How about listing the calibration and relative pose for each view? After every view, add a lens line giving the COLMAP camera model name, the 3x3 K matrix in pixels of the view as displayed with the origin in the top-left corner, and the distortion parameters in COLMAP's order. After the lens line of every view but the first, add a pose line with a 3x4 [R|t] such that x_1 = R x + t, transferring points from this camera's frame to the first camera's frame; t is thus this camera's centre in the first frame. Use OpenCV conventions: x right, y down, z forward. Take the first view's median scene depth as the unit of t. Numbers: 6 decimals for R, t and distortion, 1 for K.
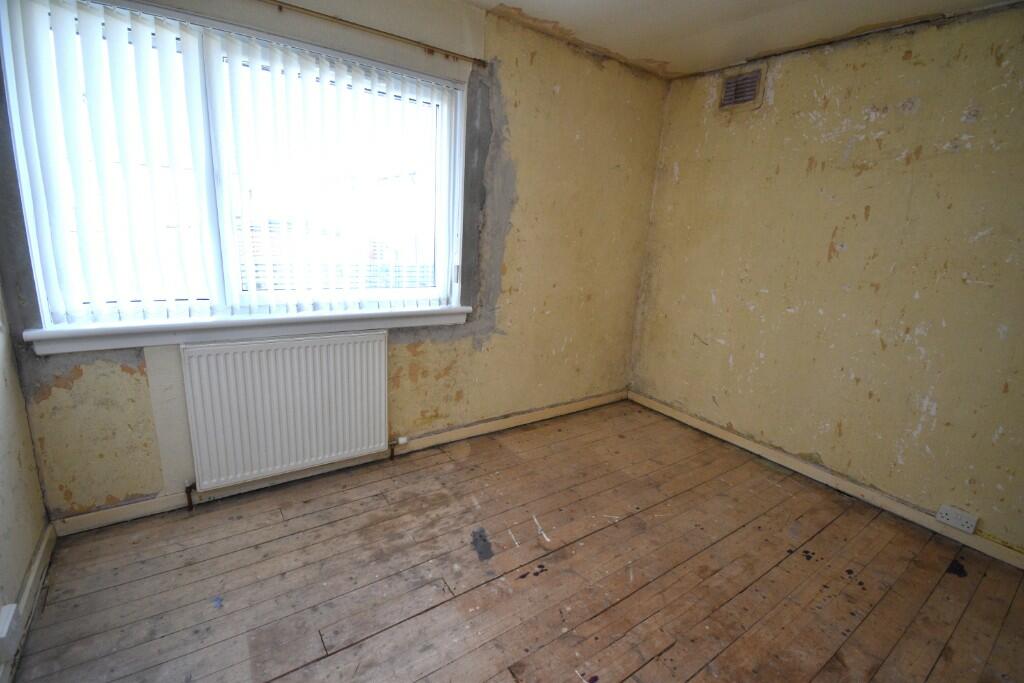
lens RADIAL K [[449.7, 0, 511.9], [0, 449.7, 344.6], [0, 0, 1]] dist [0.020410, -0.025513]
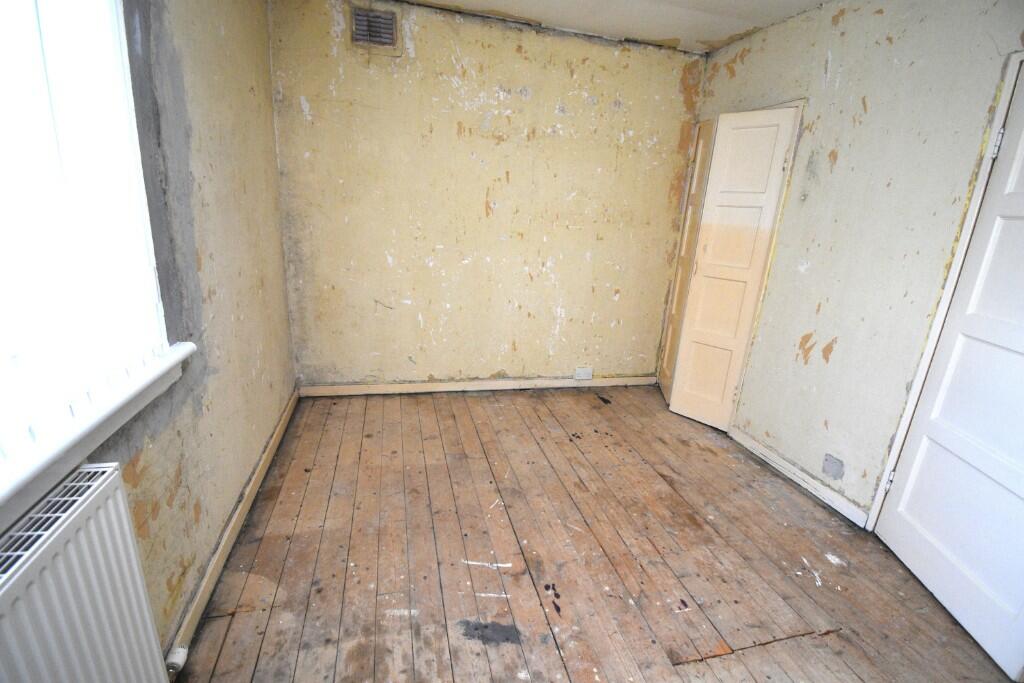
lens RADIAL K [[449.7, 0, 511.9], [0, 449.7, 344.6], [0, 0, 1]] dist [0.020410, -0.025513]
pose [[0.351814, -0.304765, 0.885068, -0.449221], [0.190393, 0.949048, 0.251115, -0.151607], [-0.916503, 0.080165, 0.391914, 0.498325]]
